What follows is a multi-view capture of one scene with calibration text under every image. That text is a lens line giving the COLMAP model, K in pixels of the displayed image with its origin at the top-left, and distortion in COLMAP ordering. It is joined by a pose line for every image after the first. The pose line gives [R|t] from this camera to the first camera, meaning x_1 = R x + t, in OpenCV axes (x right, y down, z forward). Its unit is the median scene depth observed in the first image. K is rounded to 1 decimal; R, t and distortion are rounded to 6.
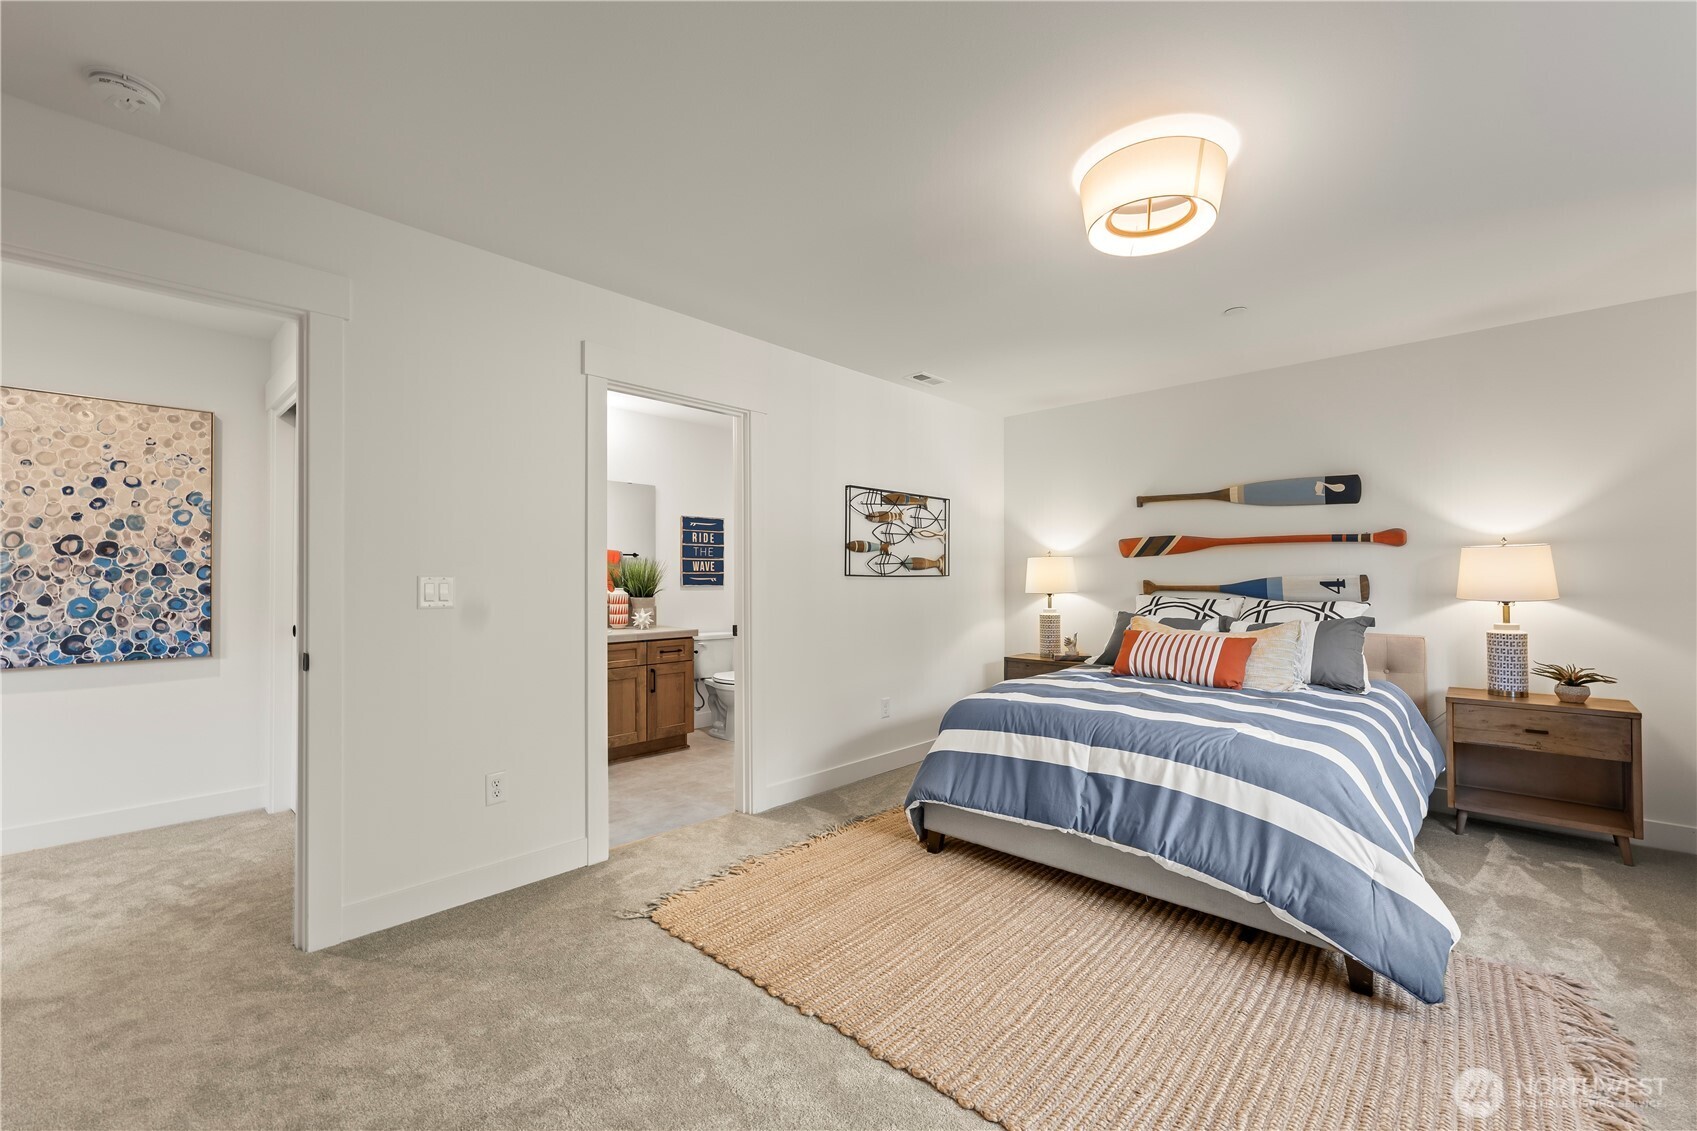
lens RADIAL K [[700.0, 0, 857.8], [0, 700.0, 579.1], [0, 0, 1]] dist [0.000380, 0.000619]
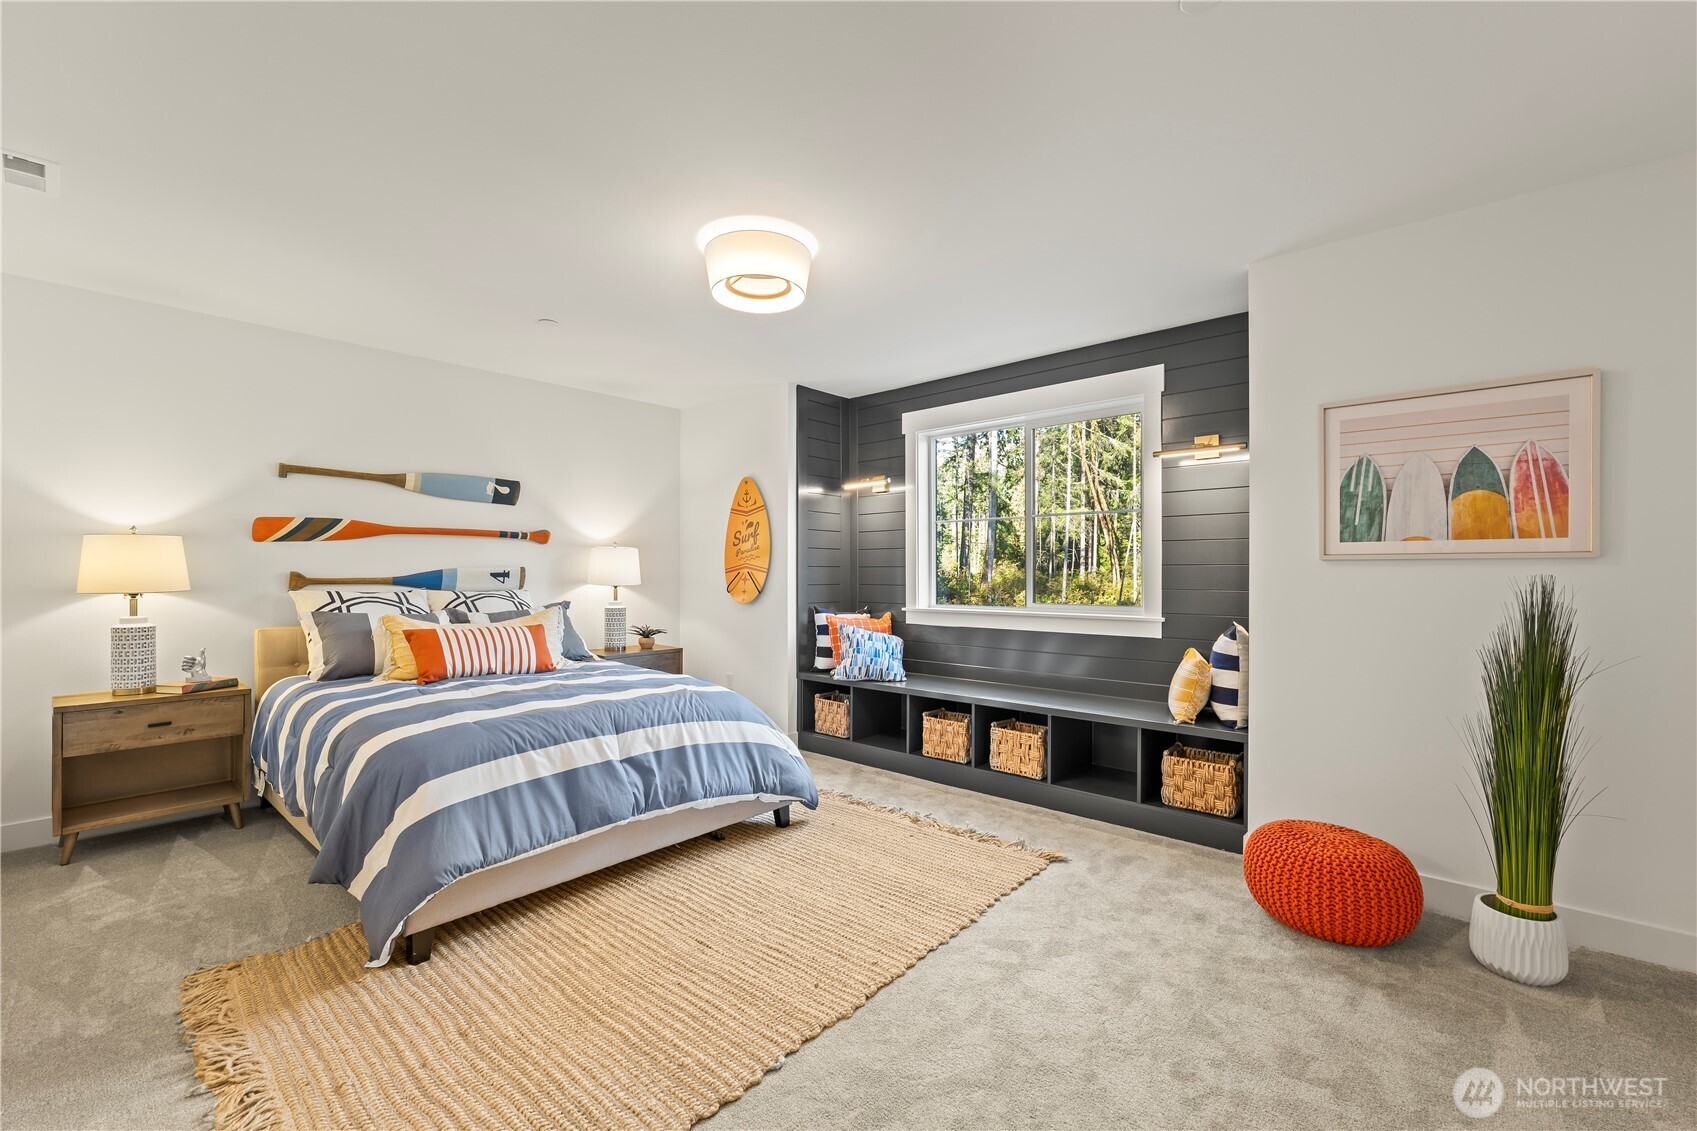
lens RADIAL K [[699.7, 0, 857.4], [0, 699.7, 573.1], [0, 0, 1]] dist [-0.001158, 0.000219]
pose [[-0.023318, -0.002897, 0.999724, -0.408052], [-0.000963, 0.999995, 0.002875, 0.000345], [-0.999728, -0.000896, -0.023321, 0.397479]]
